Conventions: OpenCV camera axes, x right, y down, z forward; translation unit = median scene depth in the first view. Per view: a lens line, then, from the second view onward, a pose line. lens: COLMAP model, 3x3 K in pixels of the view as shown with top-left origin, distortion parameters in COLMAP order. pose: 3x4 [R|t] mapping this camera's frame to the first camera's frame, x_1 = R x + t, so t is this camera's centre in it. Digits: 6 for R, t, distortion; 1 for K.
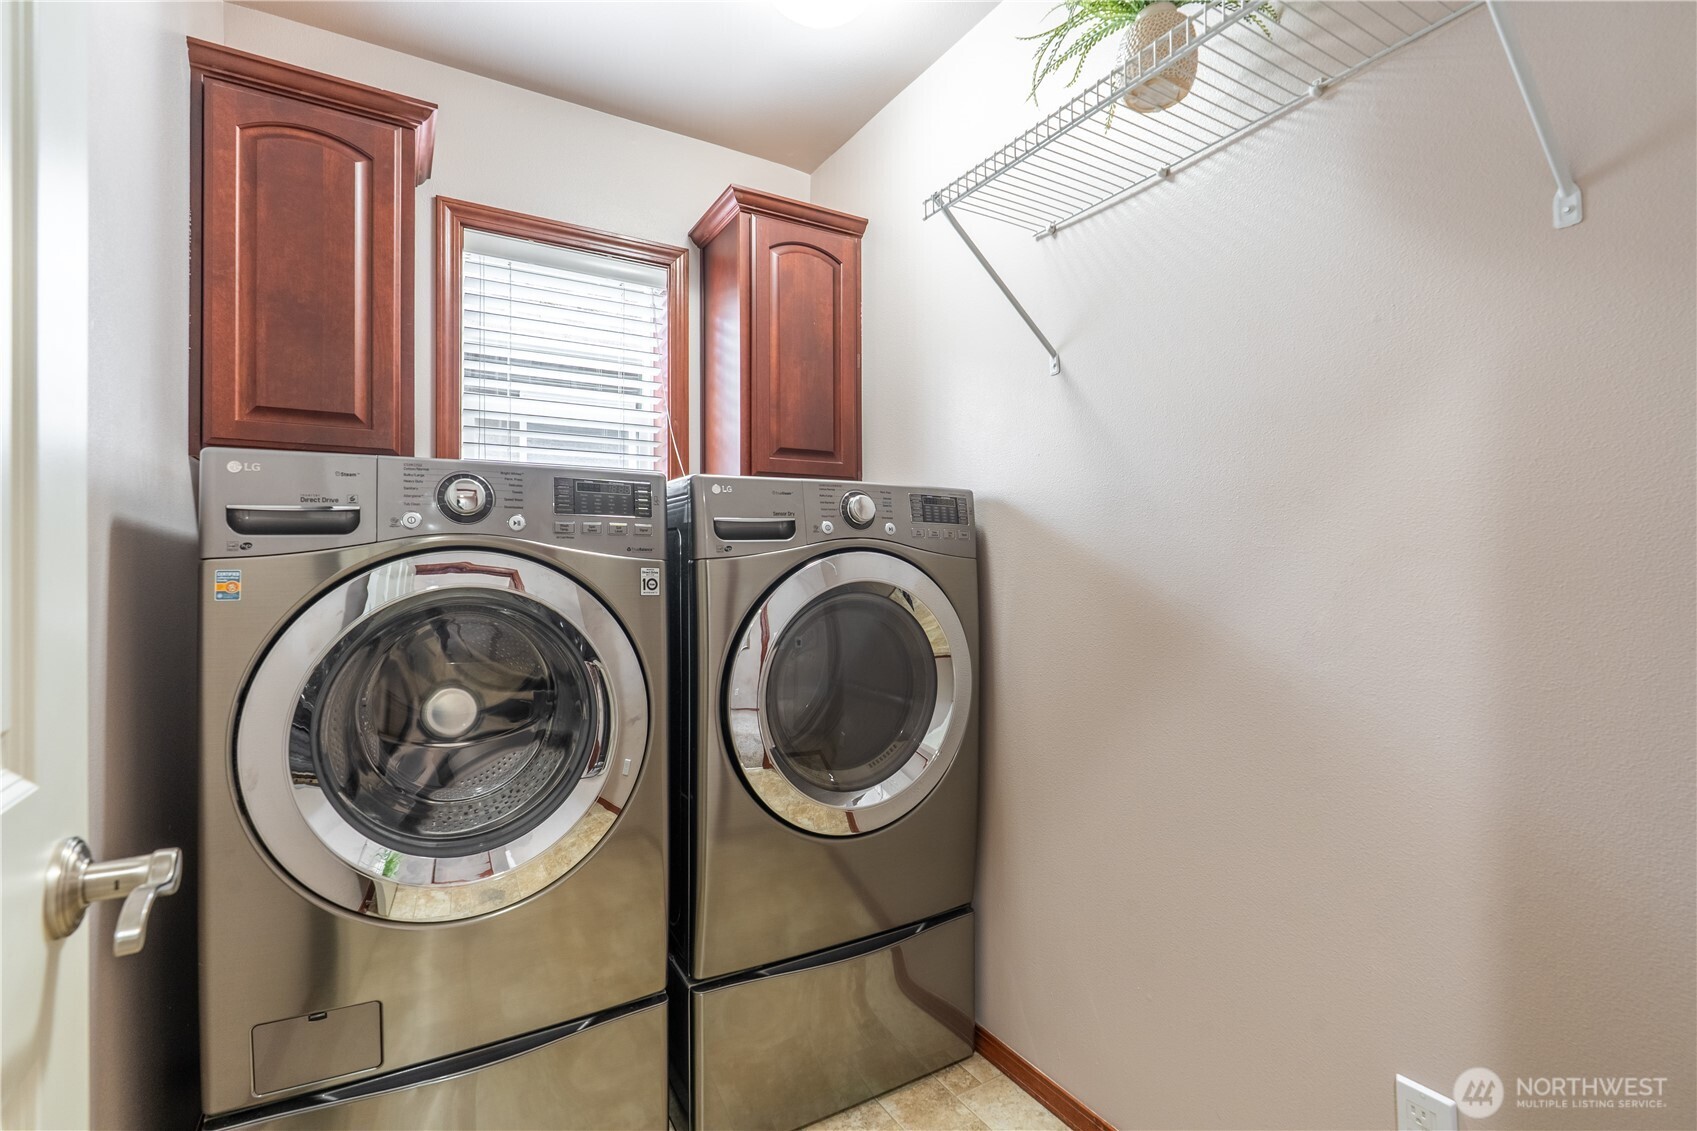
lens RADIAL K [[776.3, 0, 840.9], [0, 776.3, 561.4], [0, 0, 1]] dist [-0.008440, 0.000932]
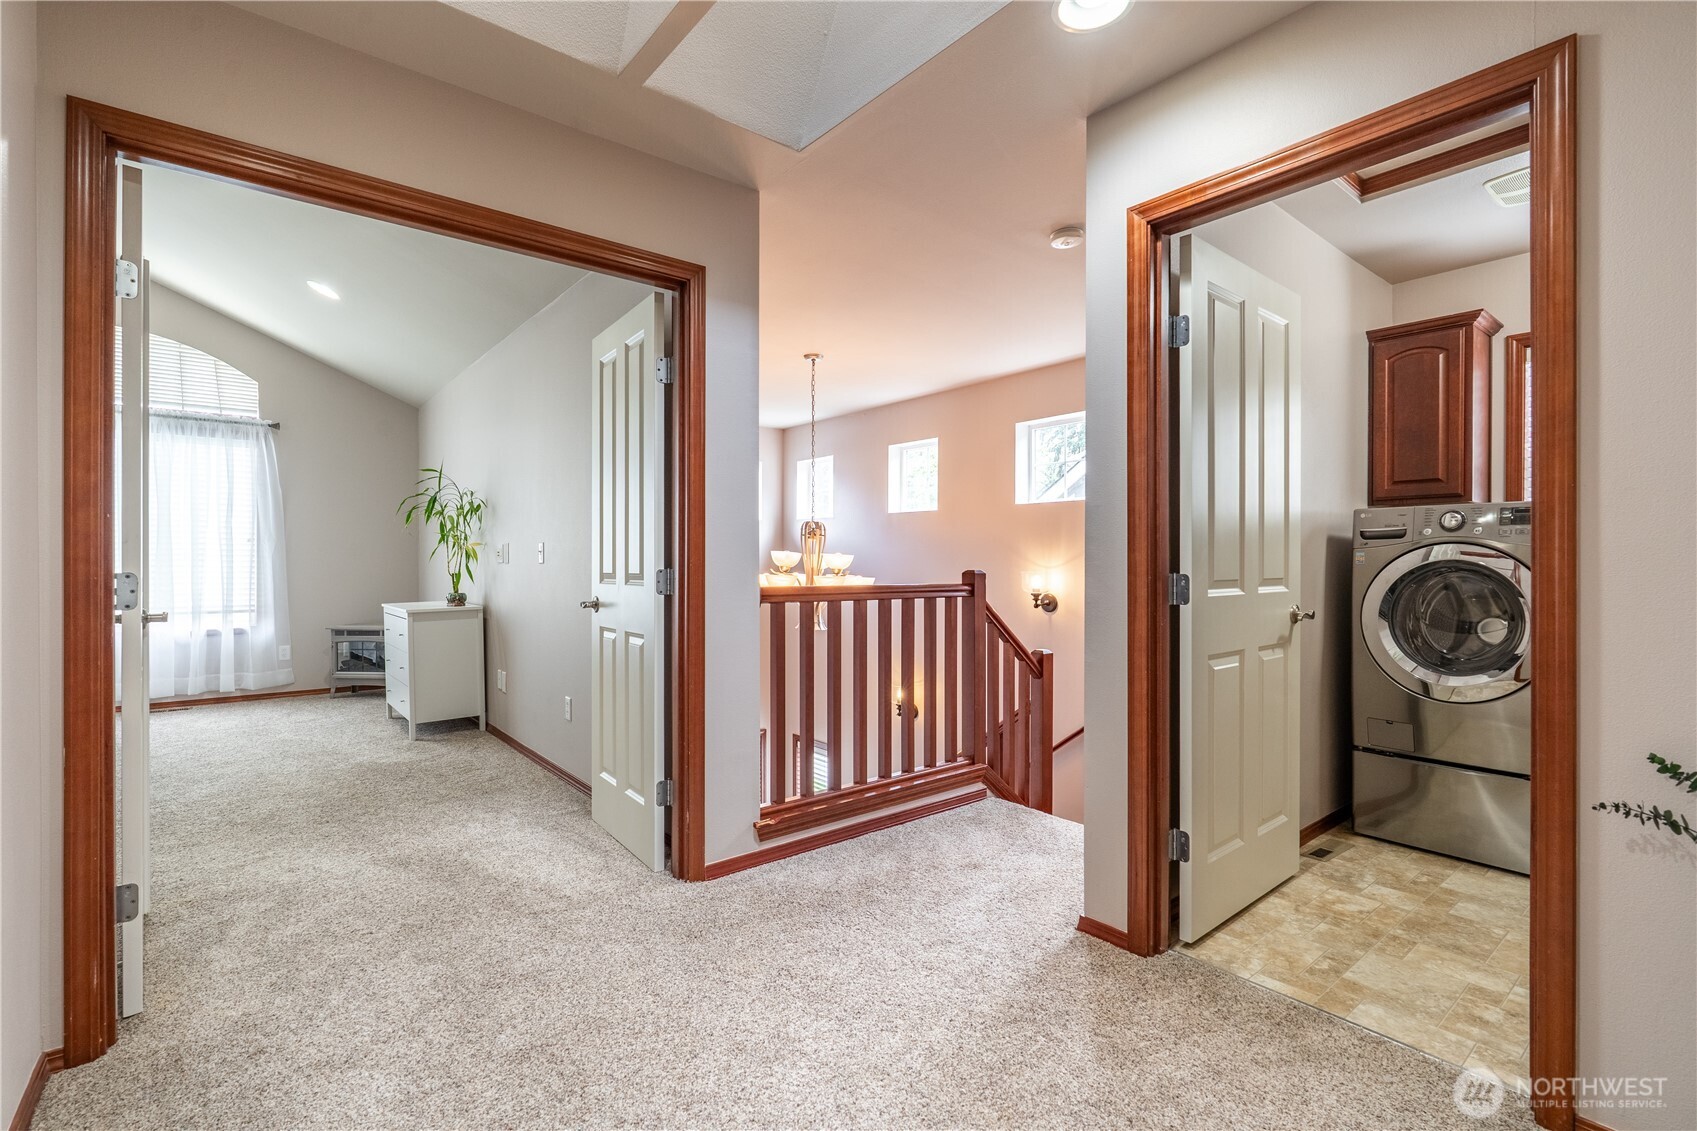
lens RADIAL K [[776.3, 0, 842.0], [0, 776.3, 561.9], [0, 0, 1]] dist [-0.008440, 0.000932]
pose [[0.143879, 0.005596, -0.989580, 1.328236], [0.012224, 0.999898, 0.007432, 0.001437], [0.989520, -0.013166, 0.143796, -0.991268]]
